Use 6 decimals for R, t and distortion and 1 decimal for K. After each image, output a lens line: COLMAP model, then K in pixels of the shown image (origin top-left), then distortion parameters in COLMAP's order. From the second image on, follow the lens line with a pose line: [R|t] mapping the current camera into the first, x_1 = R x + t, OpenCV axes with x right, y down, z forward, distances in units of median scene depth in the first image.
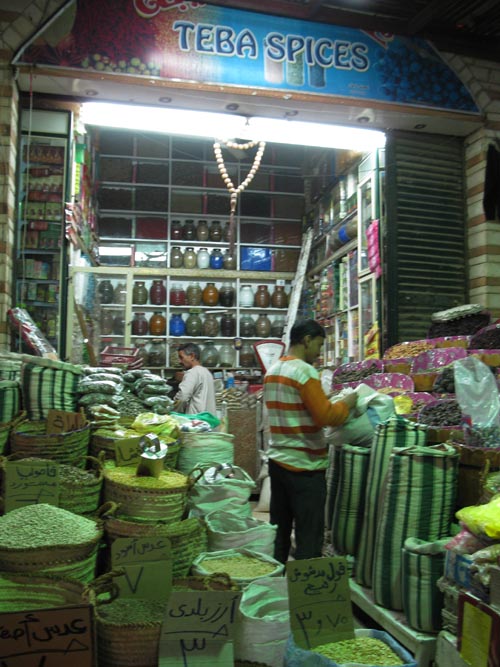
lens RADIAL K [[710.7, 0, 250.0], [0, 710.7, 333.5], [0, 0, 1]] dist [-0.217237, 0.264283]
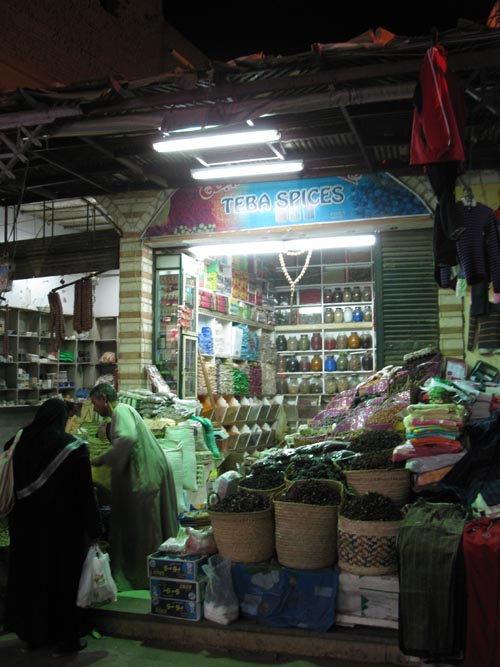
lens RADIAL K [[710.7, 0, 250.0], [0, 710.7, 333.5], [0, 0, 1]] dist [-0.217237, 0.264283]
pose [[0.855717, -0.058390, -0.514139, 0.711910], [0.039212, 0.998073, -0.048087, -0.015399], [0.515956, 0.020988, 0.856358, -0.417325]]
